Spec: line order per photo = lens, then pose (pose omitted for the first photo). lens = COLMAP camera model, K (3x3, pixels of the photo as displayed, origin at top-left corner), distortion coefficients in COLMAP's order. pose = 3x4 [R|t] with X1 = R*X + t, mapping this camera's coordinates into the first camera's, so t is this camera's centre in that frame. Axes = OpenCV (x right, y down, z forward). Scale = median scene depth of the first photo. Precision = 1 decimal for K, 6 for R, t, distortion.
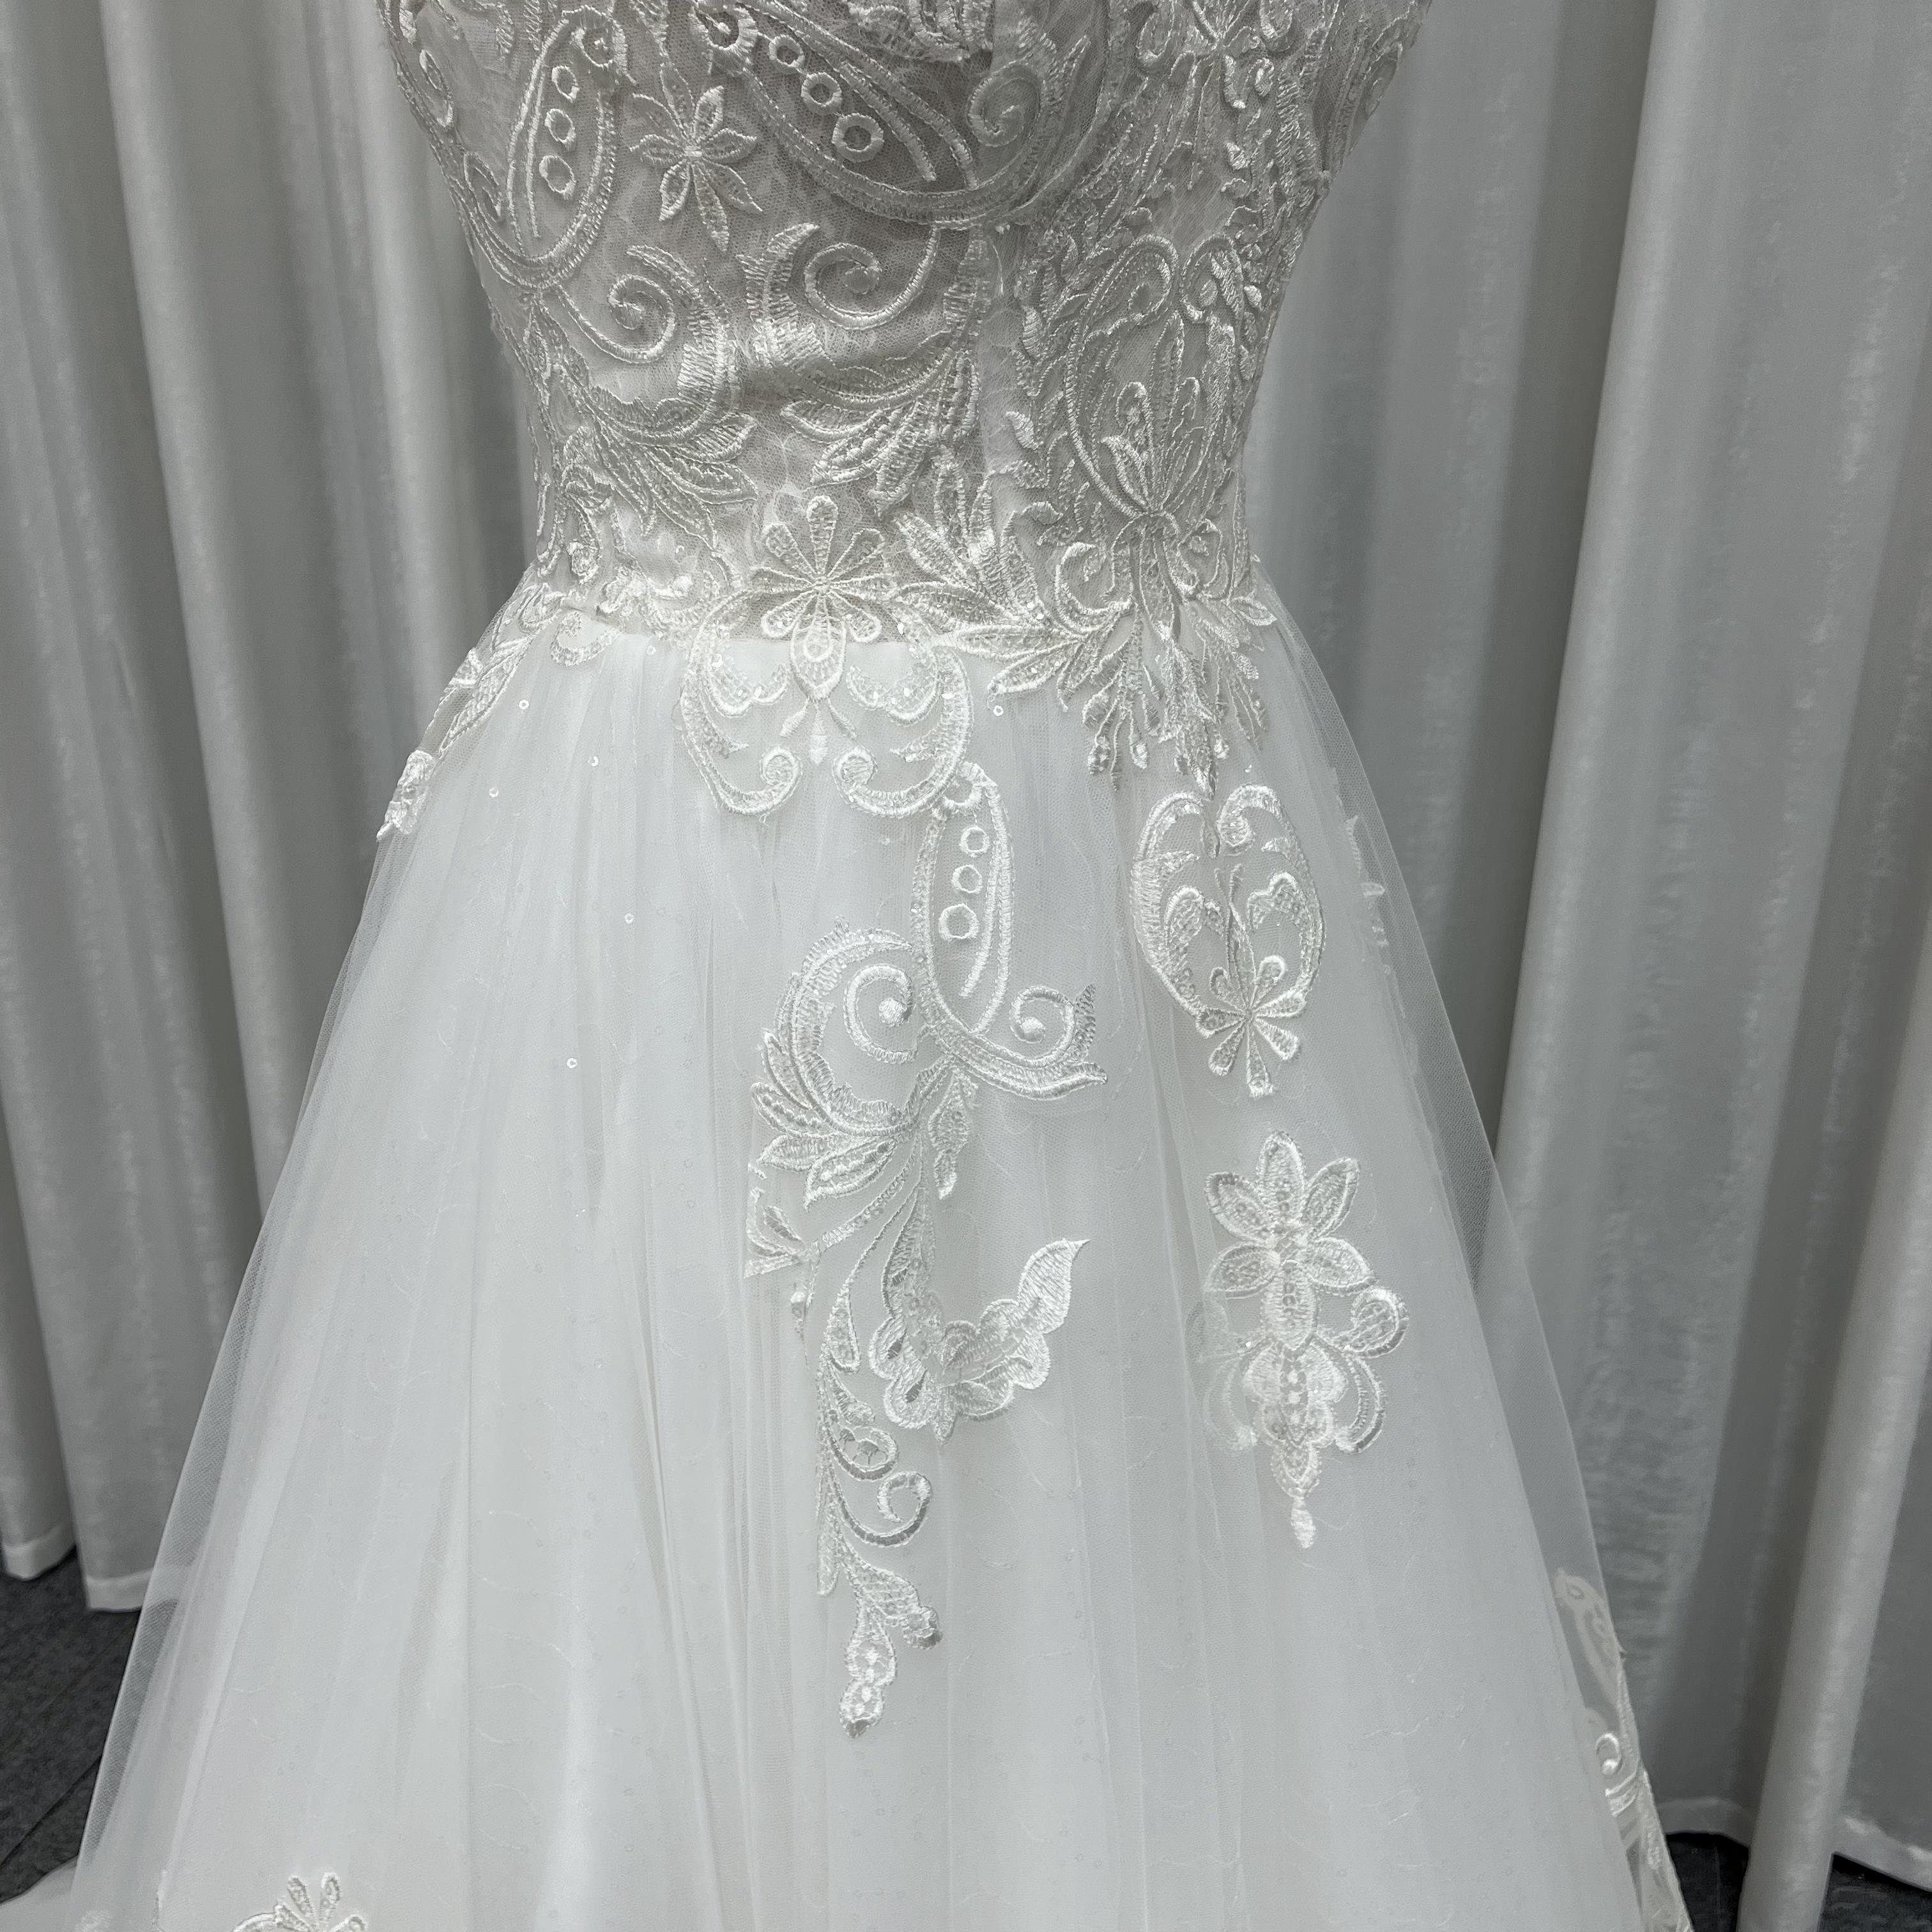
lens RADIAL K [[2228.3, 0, 951.1], [0, 2228.3, 968.5], [0, 0, 1]] dist [0.381321, -1.118788]
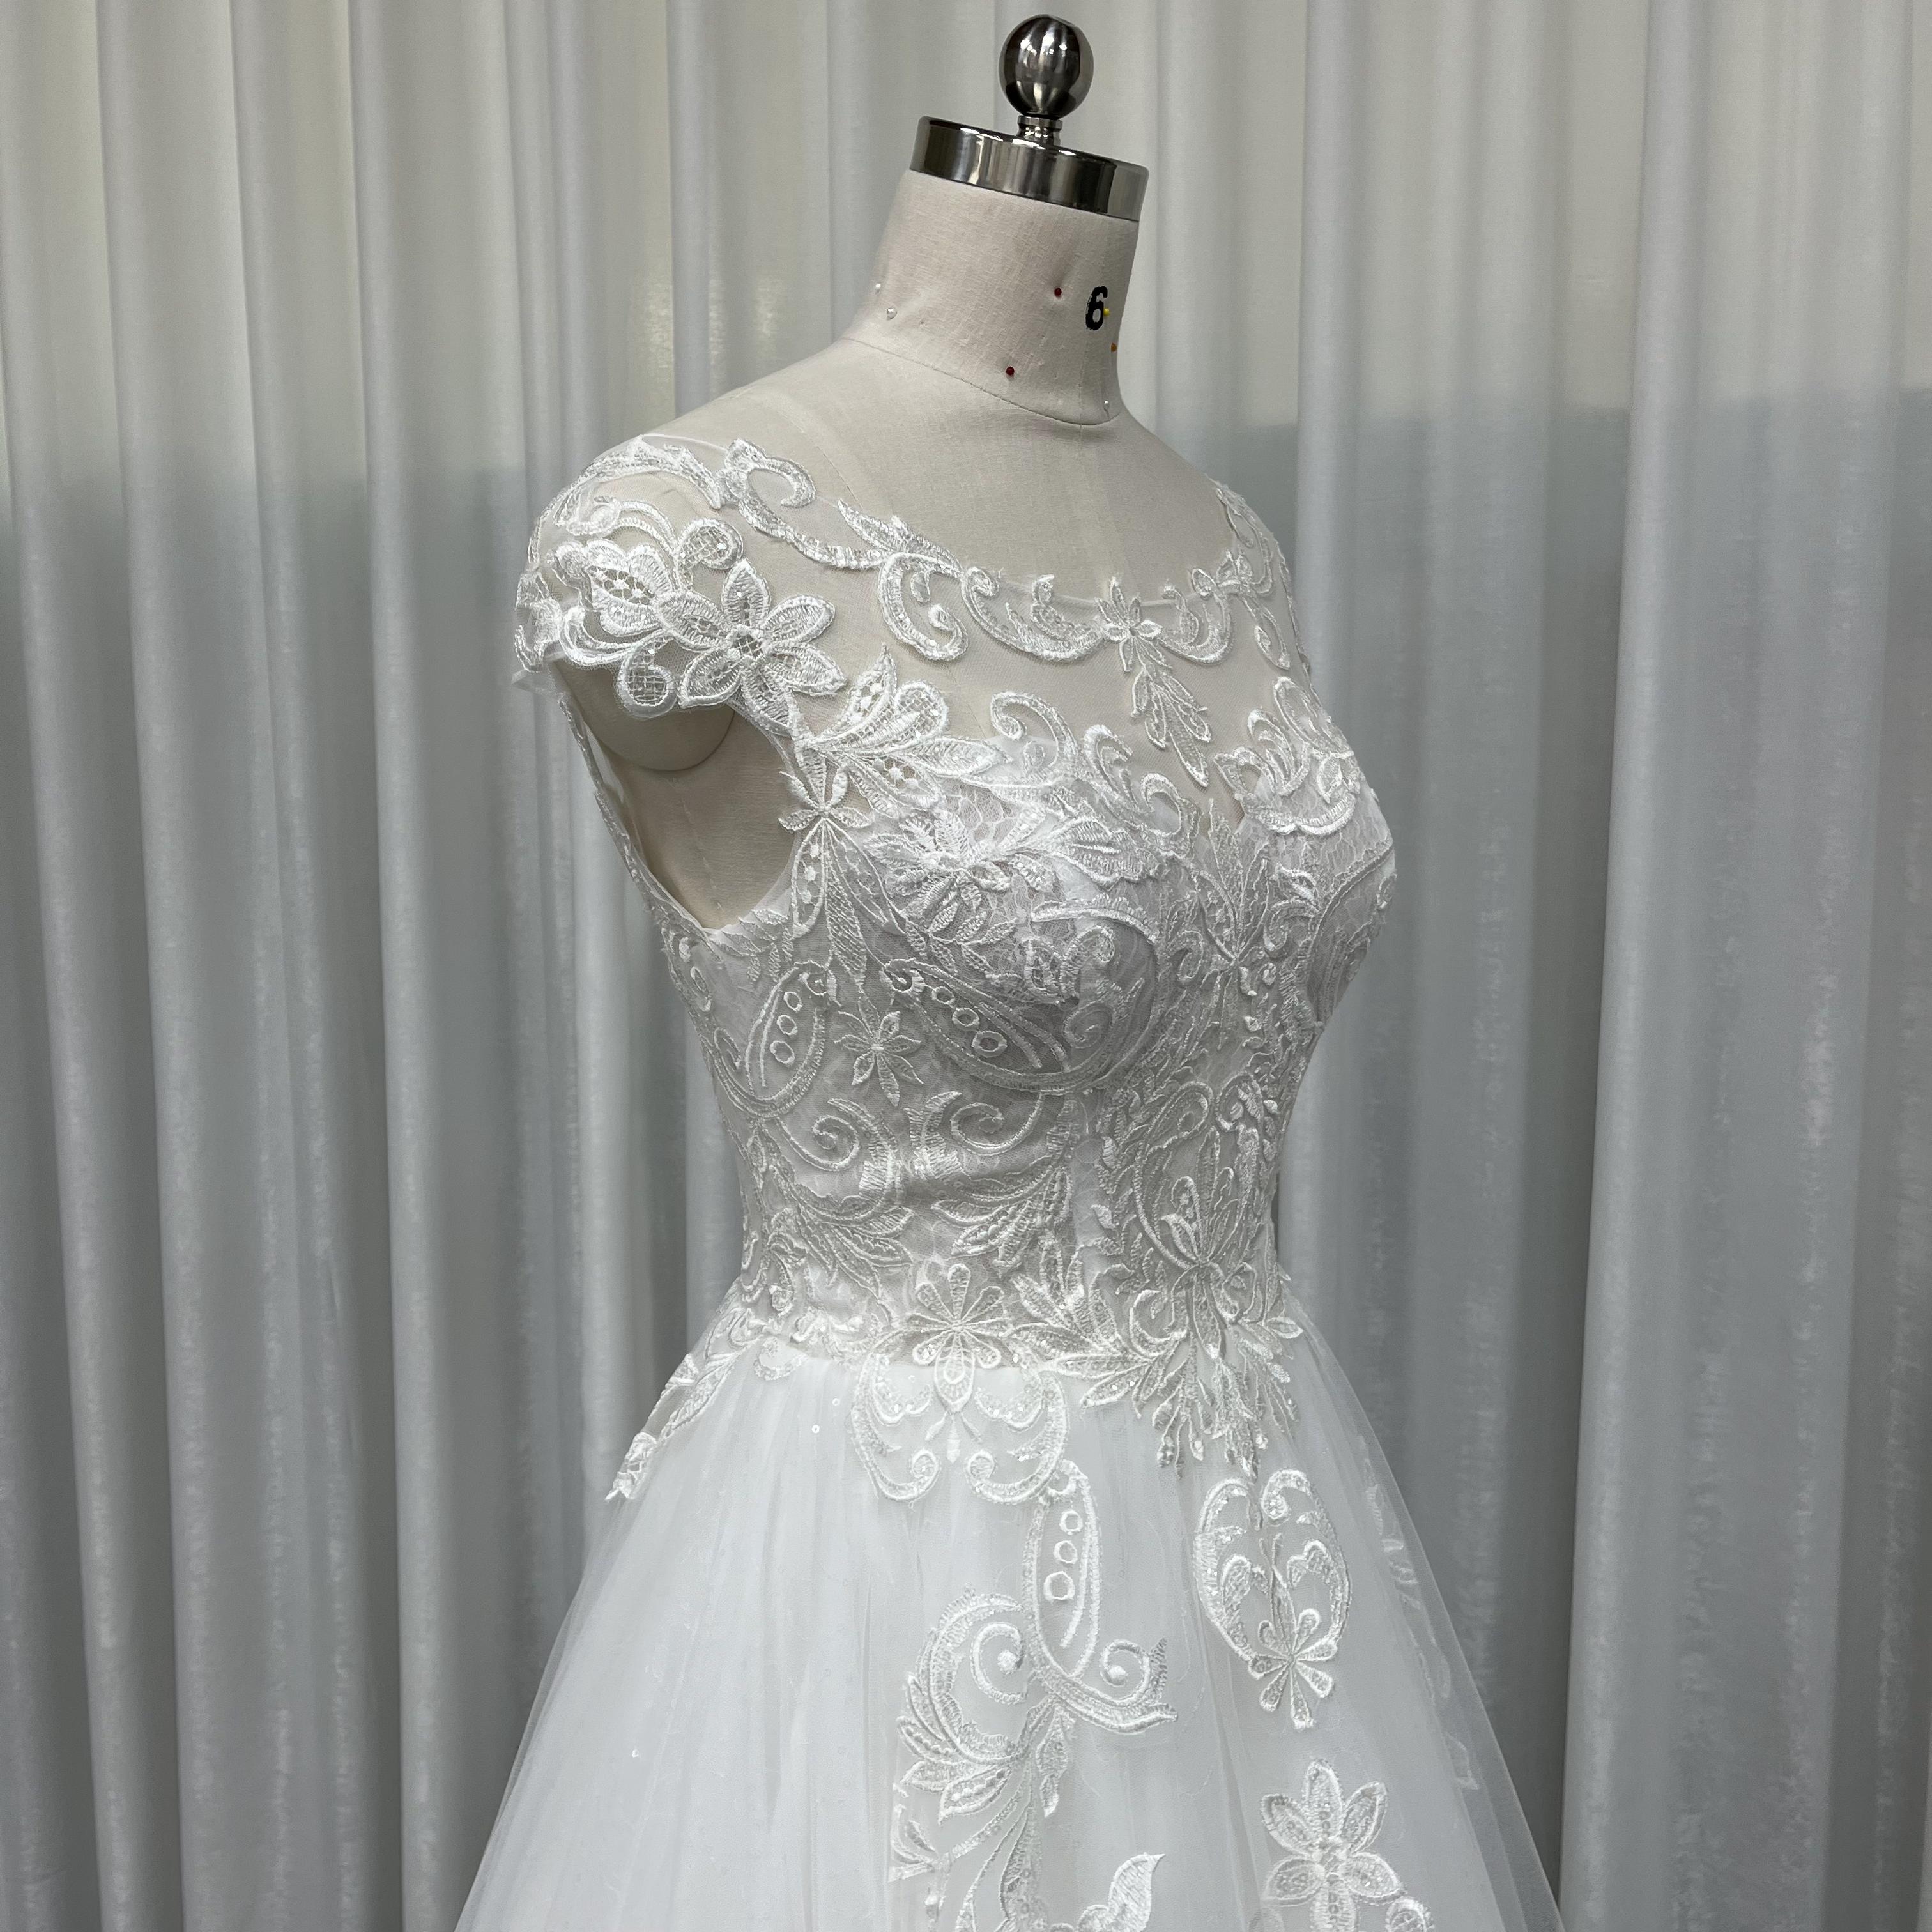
lens RADIAL K [[2055.0, 0, 966.0], [0, 2055.0, 966.0], [0, 0, 1]] dist [0.055312, -0.043757]
pose [[0.999179, -0.002006, -0.040460, -0.001474], [-0.009065, 0.962371, -0.271586, -0.040700], [0.039482, 0.271730, 0.961563, -0.249552]]
